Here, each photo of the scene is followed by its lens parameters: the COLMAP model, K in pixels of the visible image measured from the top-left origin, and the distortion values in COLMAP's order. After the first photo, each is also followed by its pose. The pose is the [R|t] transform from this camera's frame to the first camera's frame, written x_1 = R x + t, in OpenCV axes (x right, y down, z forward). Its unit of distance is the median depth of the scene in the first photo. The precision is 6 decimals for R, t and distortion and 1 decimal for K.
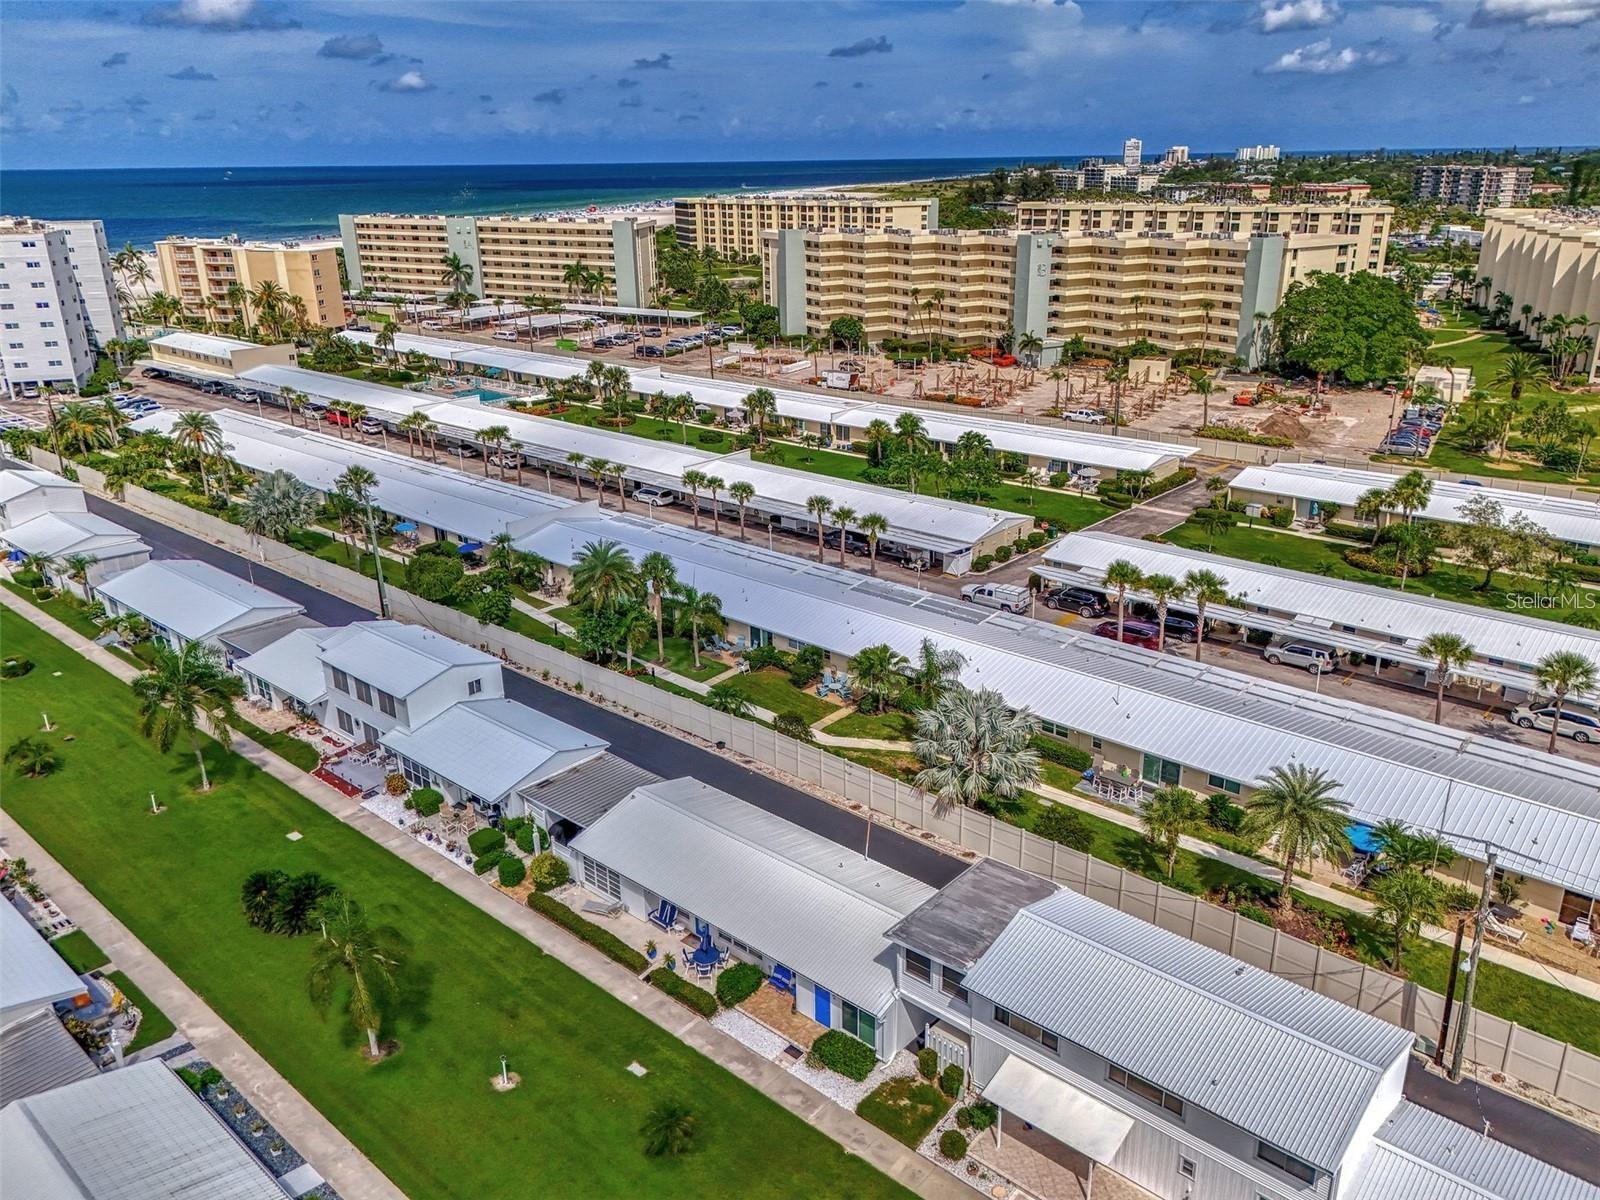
lens RADIAL K [[1199.9, 0, 800.0], [0, 1199.9, 600.0], [0, 0, 1]] dist [0.053461, -0.048125]
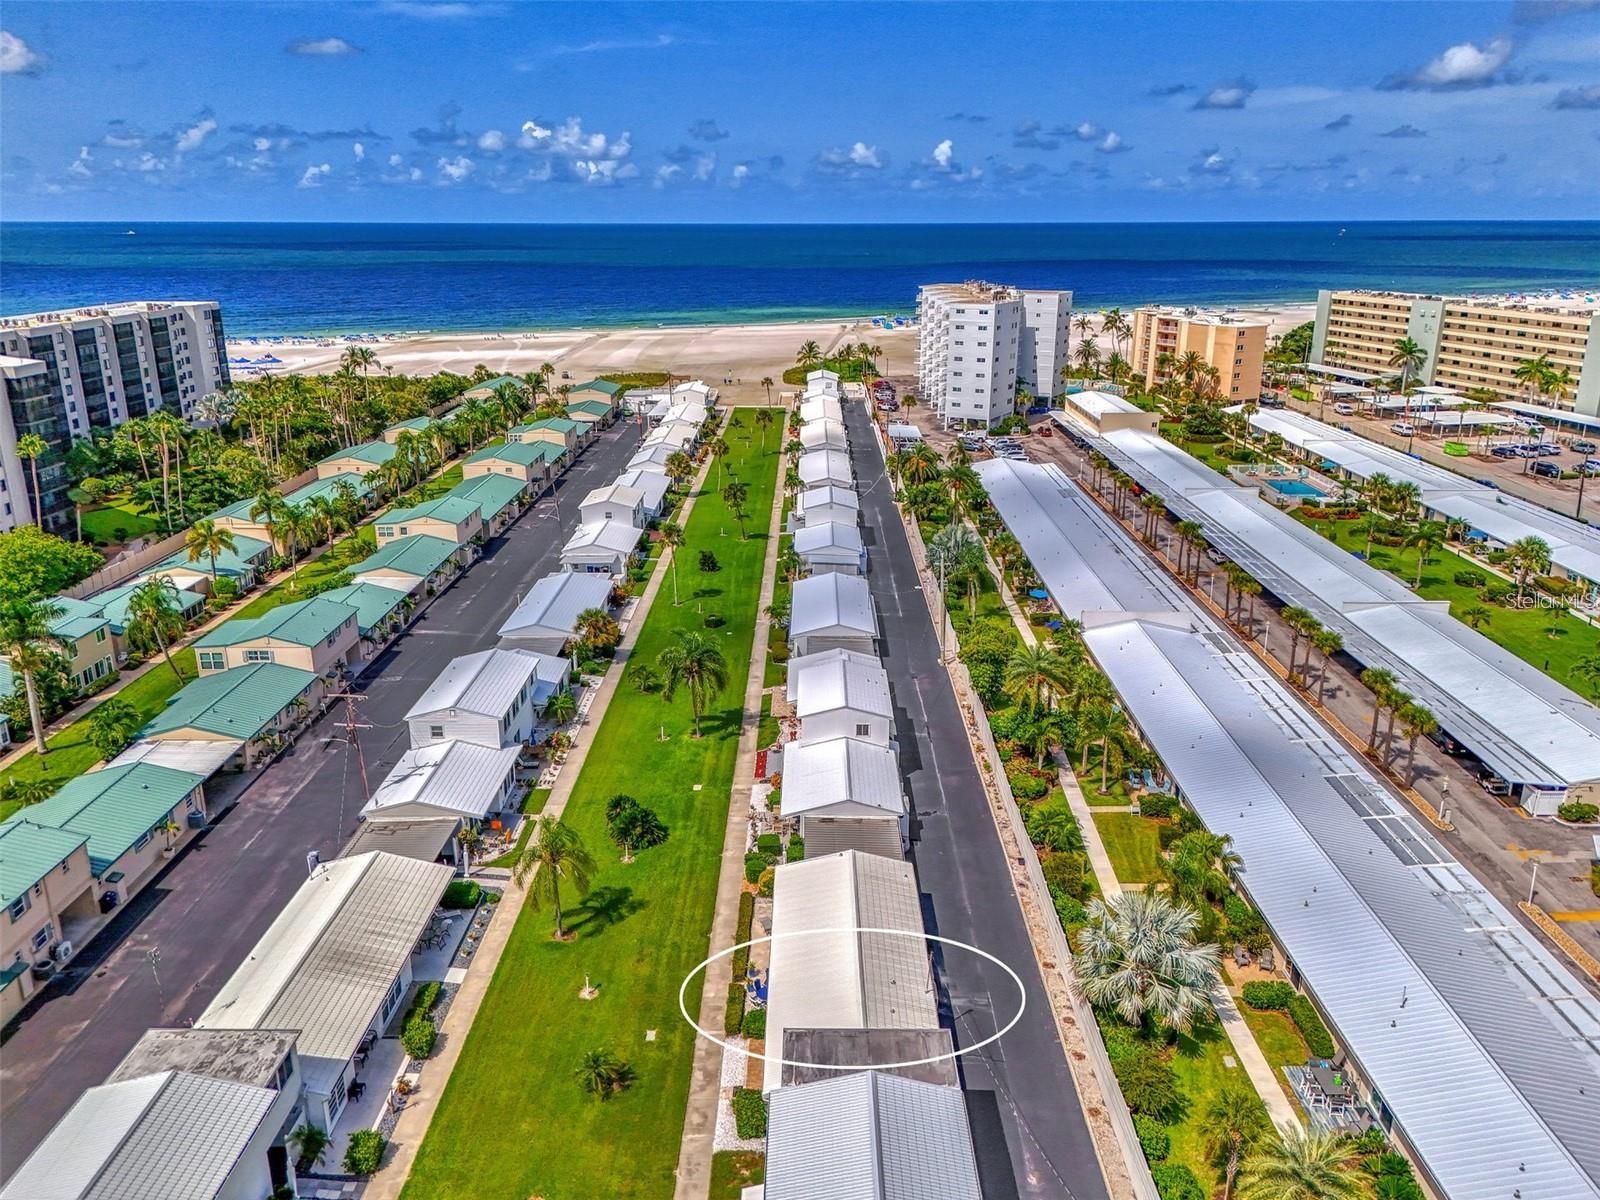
lens RADIAL K [[1199.9, 0, 800.0], [0, 1199.9, 600.0], [0, 0, 1]] dist [0.053461, -0.048125]
pose [[0.653865, 0.240589, -0.717341, 0.187569], [-0.267749, 0.960324, 0.078027, -0.047228], [0.707652, 0.141048, 0.692339, 0.040419]]
